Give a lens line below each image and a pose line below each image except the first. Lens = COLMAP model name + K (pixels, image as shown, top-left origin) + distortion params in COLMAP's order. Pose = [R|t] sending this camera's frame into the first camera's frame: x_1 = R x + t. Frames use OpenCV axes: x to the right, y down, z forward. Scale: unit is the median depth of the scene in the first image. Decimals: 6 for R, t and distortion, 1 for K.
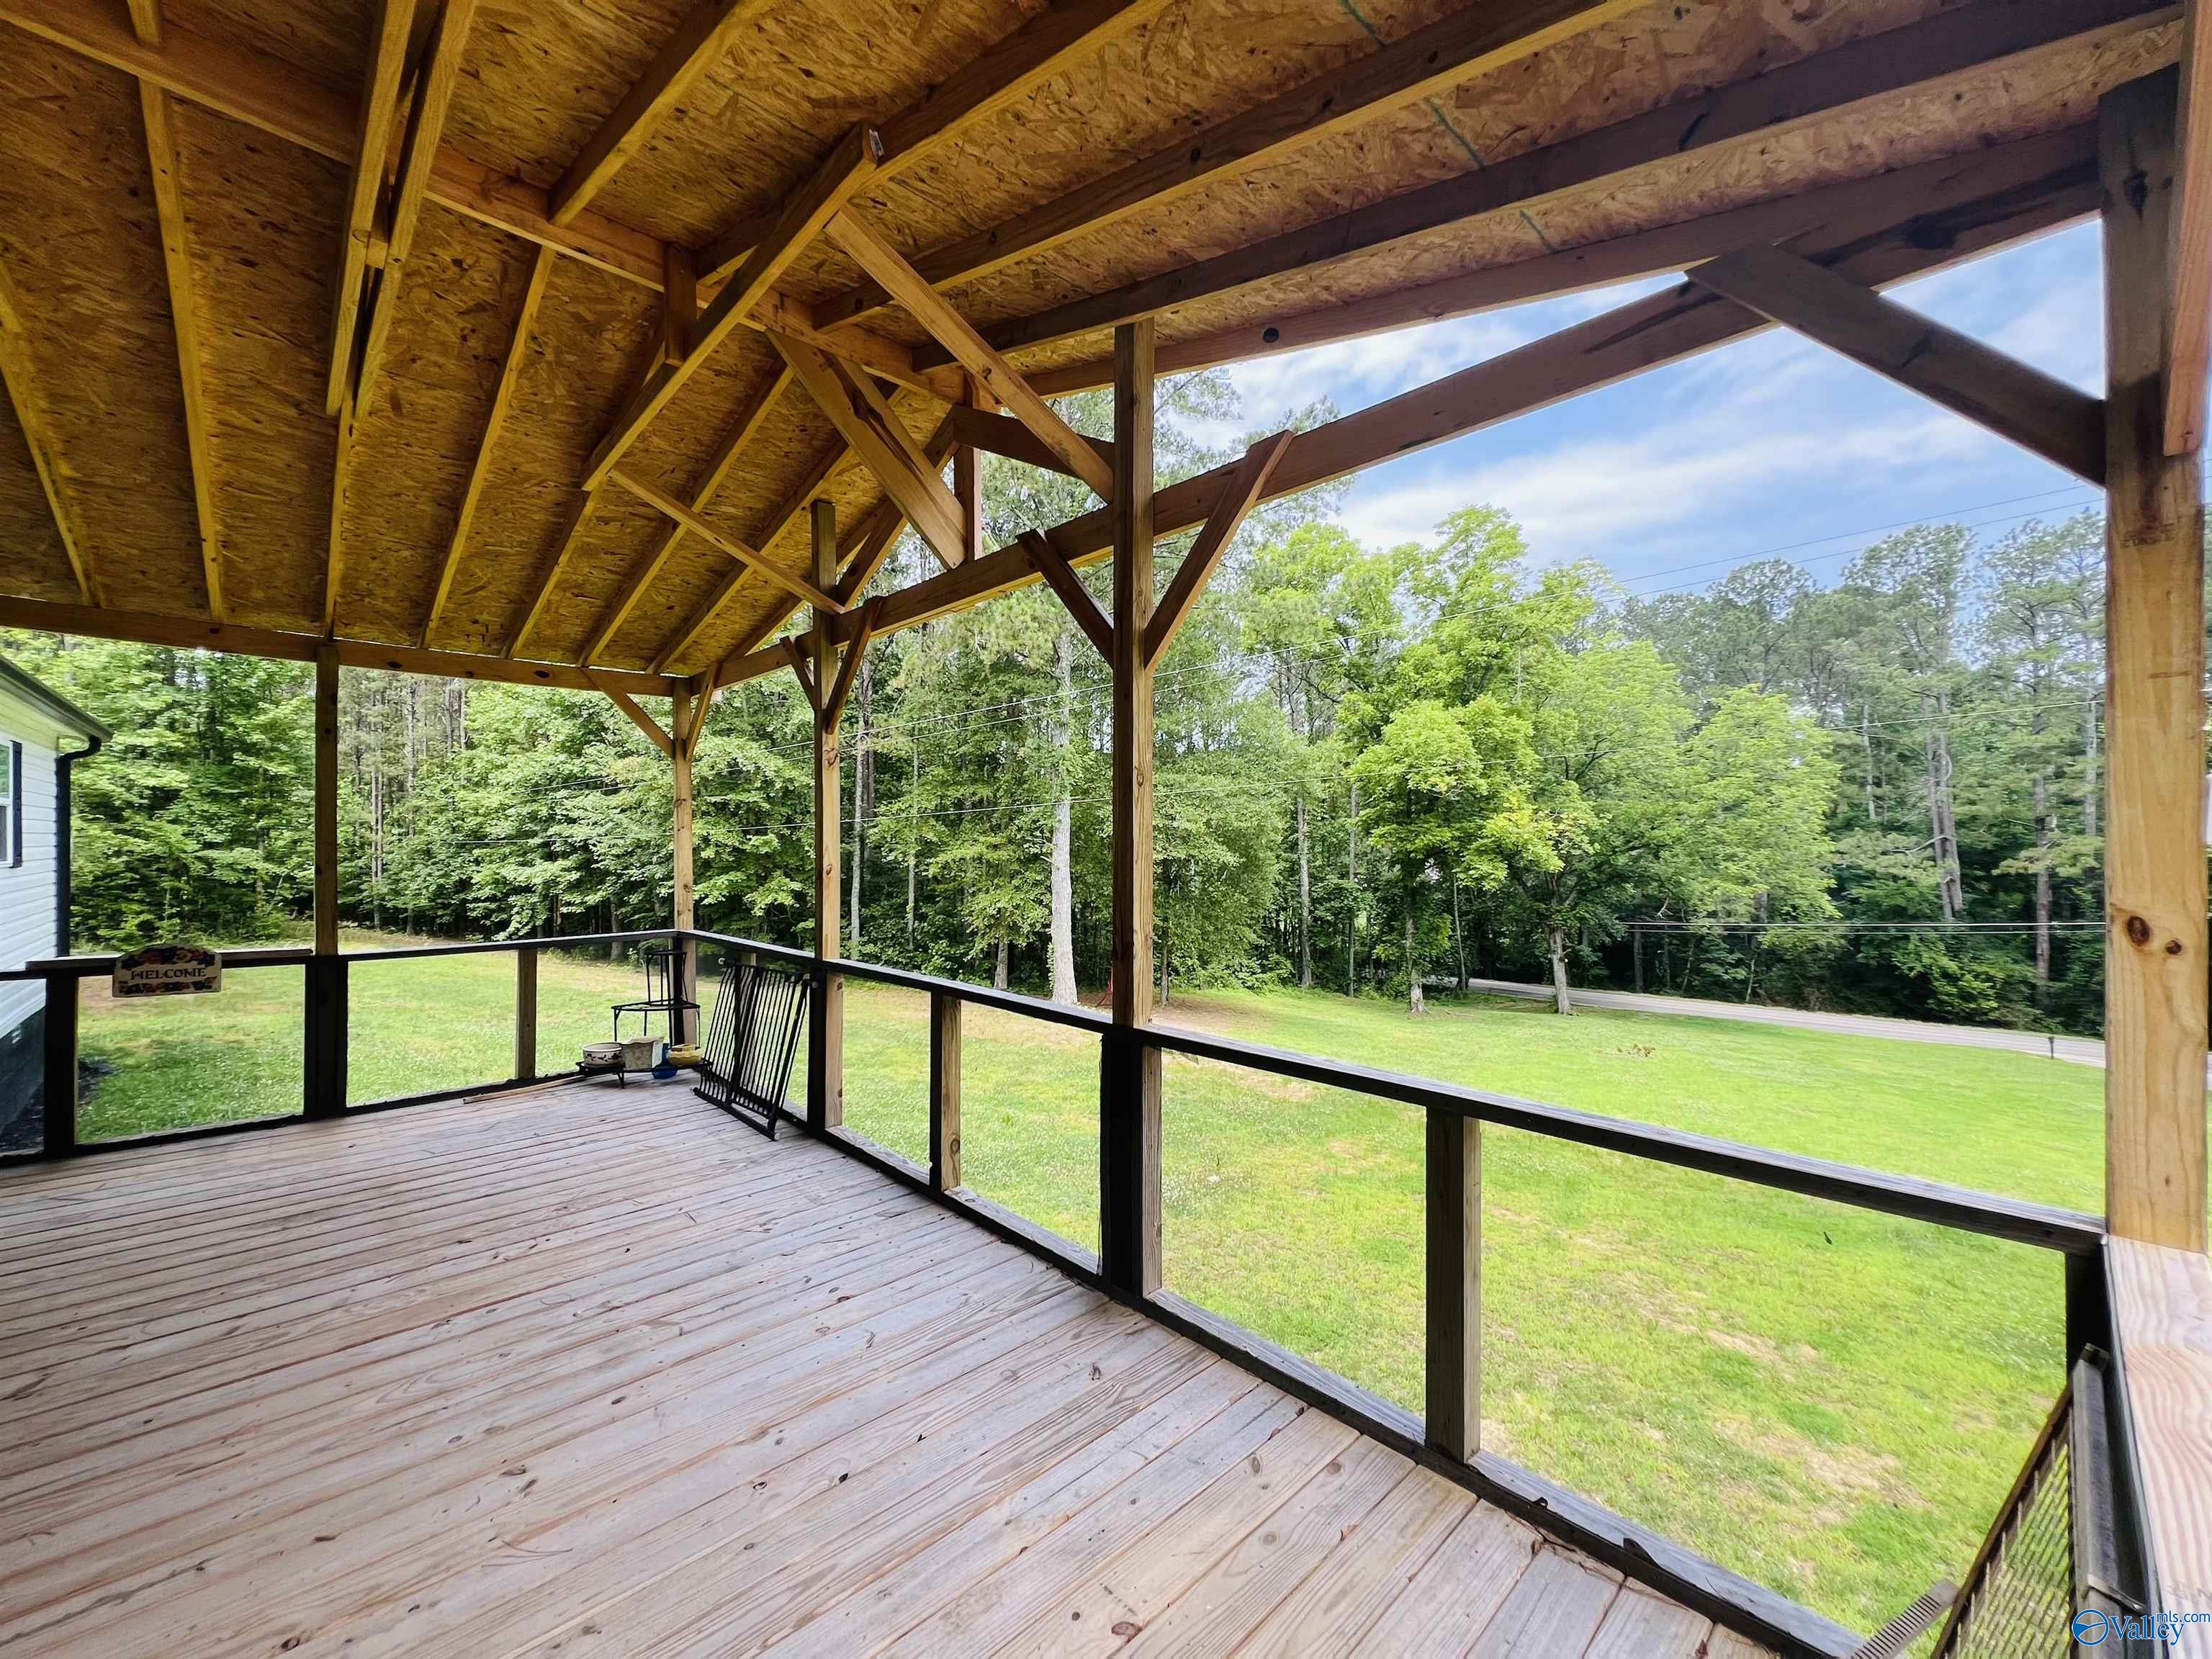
lens RADIAL K [[878.8, 0, 1111.5], [0, 878.8, 831.9], [0, 0, 1]] dist [0.003356, 0.000734]
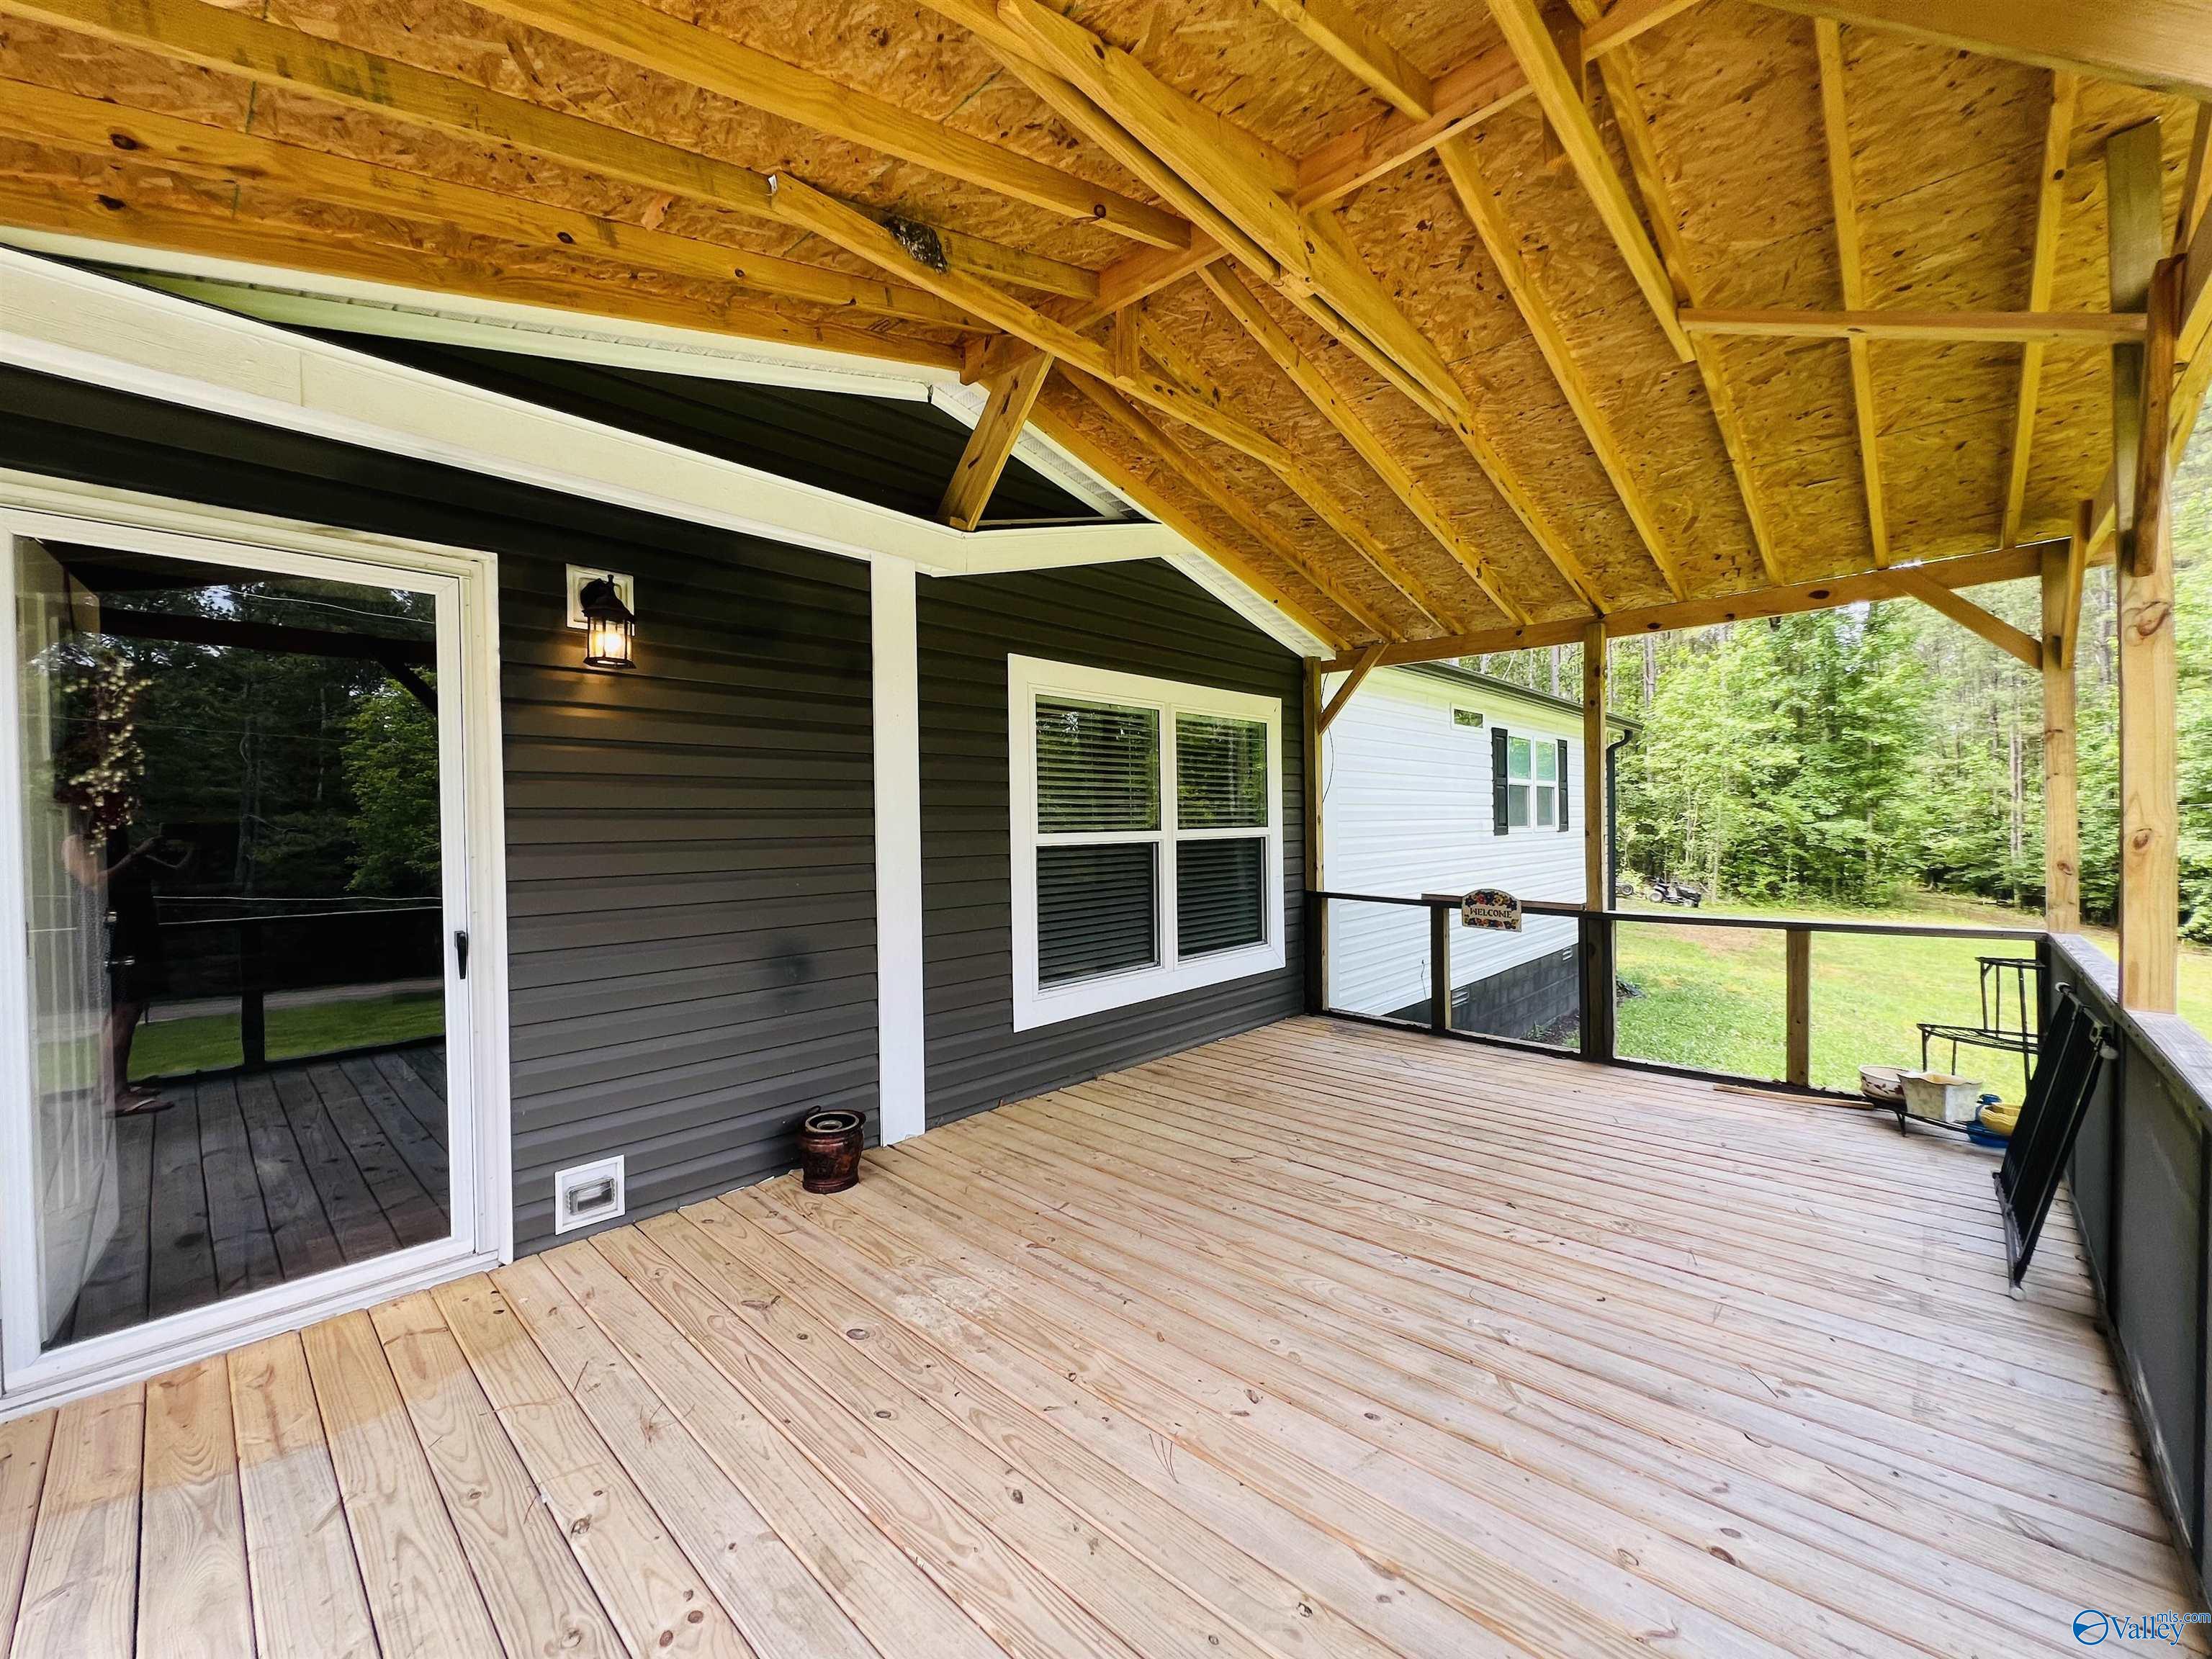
lens RADIAL K [[890.3, 0, 1101.5], [0, 890.3, 835.7], [0, 0, 1]] dist [0.000775, 0.000069]
pose [[0.057059, 0.010108, -0.998320, 0.023573], [0.026268, 0.999587, 0.011622, 0.002731], [0.998025, -0.026887, 0.056770, 0.050428]]
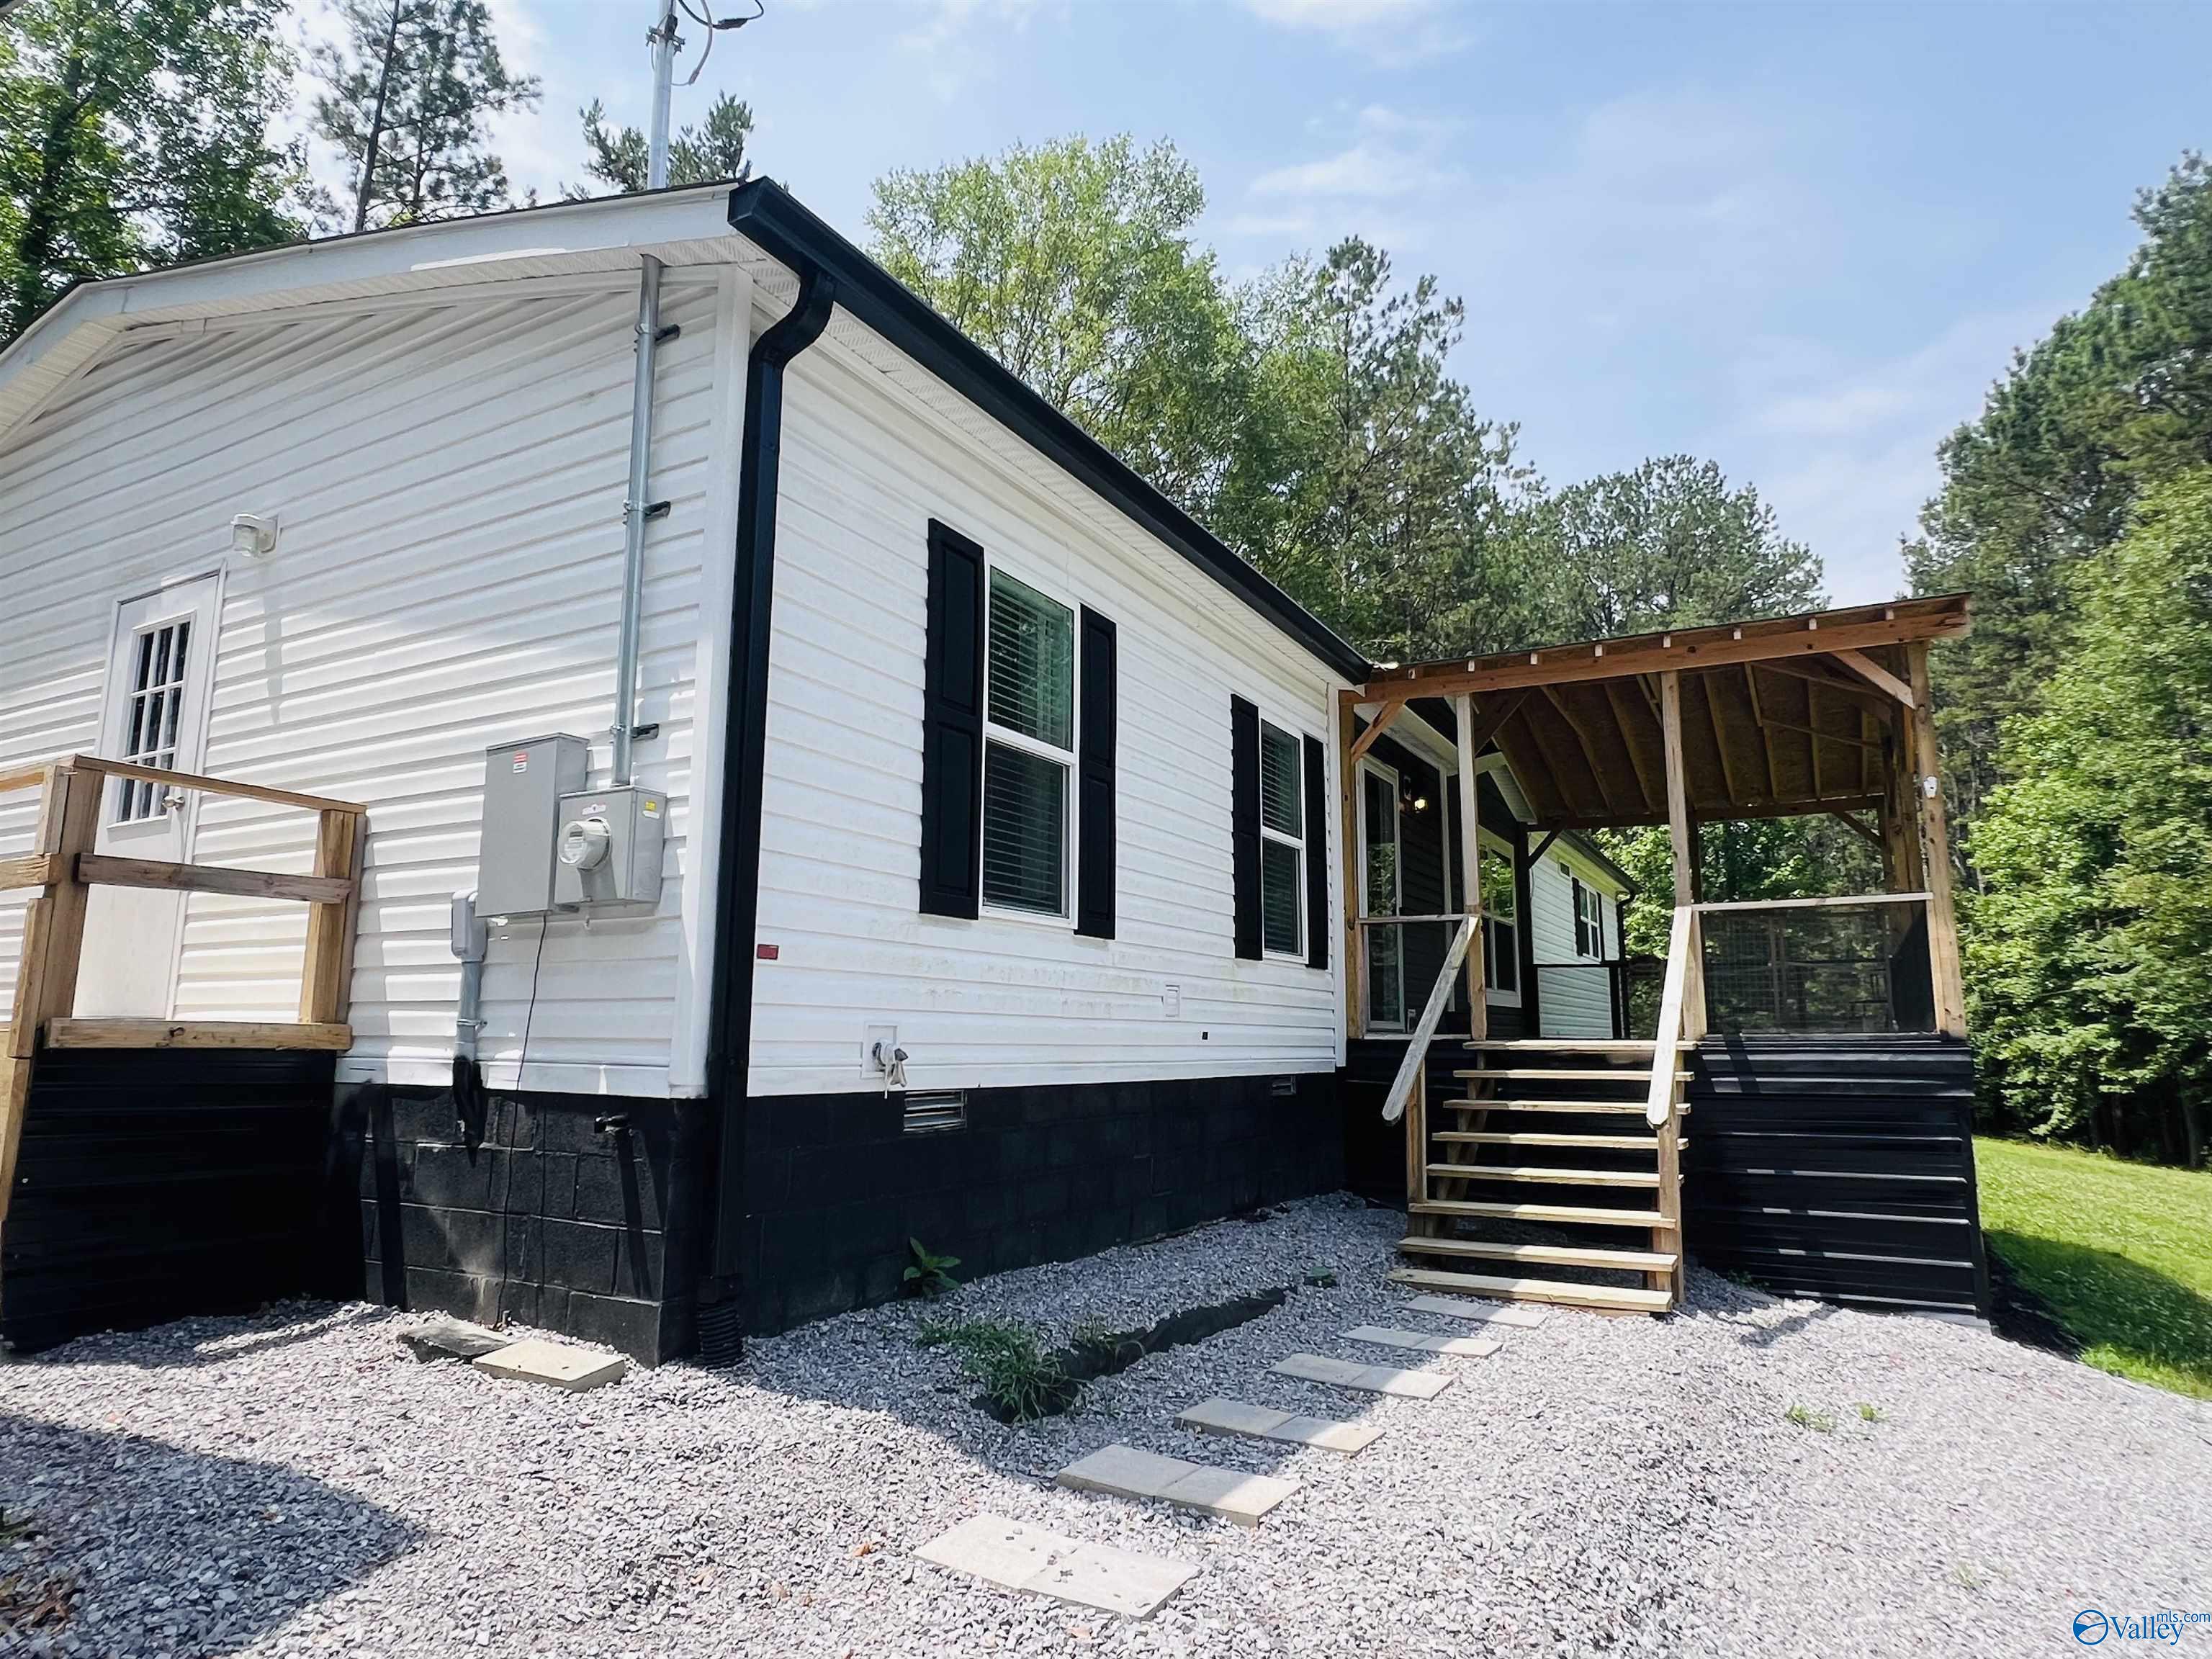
lens RADIAL K [[1289.3, 0, 1100.4], [0, 1289.3, 839.3], [0, 0, 1]] dist [0.004287, 0.000967]
pose [[0.295378, -0.146329, -0.944108, 0.226714], [0.006862, 0.988500, -0.151063, 0.042887], [0.955356, 0.038142, 0.292986, -0.174837]]
